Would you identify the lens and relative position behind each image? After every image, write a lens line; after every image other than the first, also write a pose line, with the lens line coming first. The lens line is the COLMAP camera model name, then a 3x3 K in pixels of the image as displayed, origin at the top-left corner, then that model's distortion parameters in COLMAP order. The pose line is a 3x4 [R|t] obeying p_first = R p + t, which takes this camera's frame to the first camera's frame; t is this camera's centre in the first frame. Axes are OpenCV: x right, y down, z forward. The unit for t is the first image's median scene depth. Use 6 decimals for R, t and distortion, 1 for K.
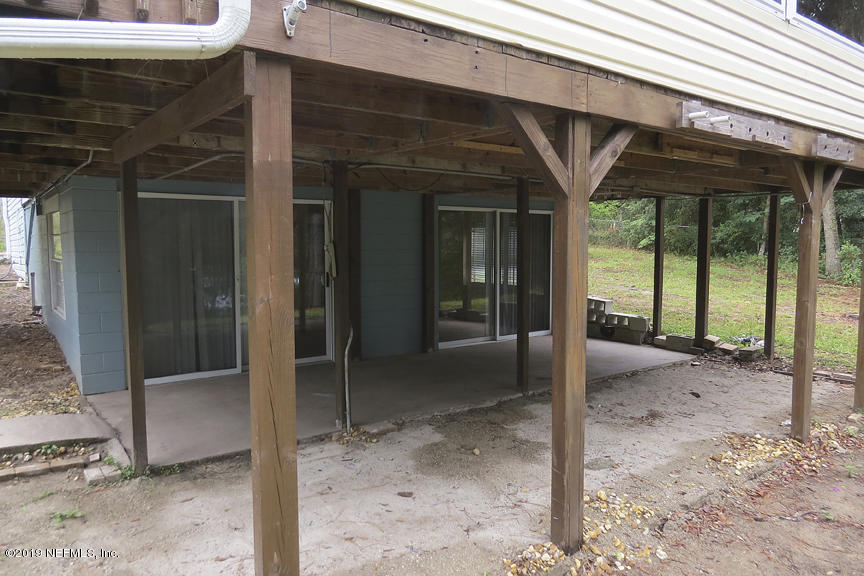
lens RADIAL K [[670.5, 0, 432.0], [0, 670.5, 288.0], [0, 0, 1]] dist [-0.004153, -0.001978]
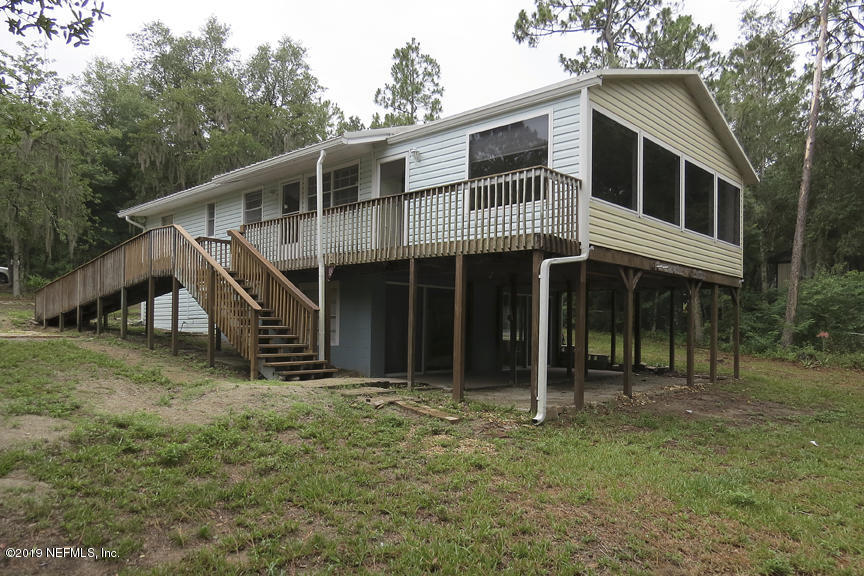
lens RADIAL K [[670.5, 0, 432.0], [0, 670.5, 288.0], [0, 0, 1]] dist [-0.004153, -0.001978]
pose [[0.987042, 0.028342, 0.157938, -0.782413], [-0.007932, 0.991692, -0.128387, 0.176705], [-0.160265, 0.125470, 0.979067, -1.296955]]
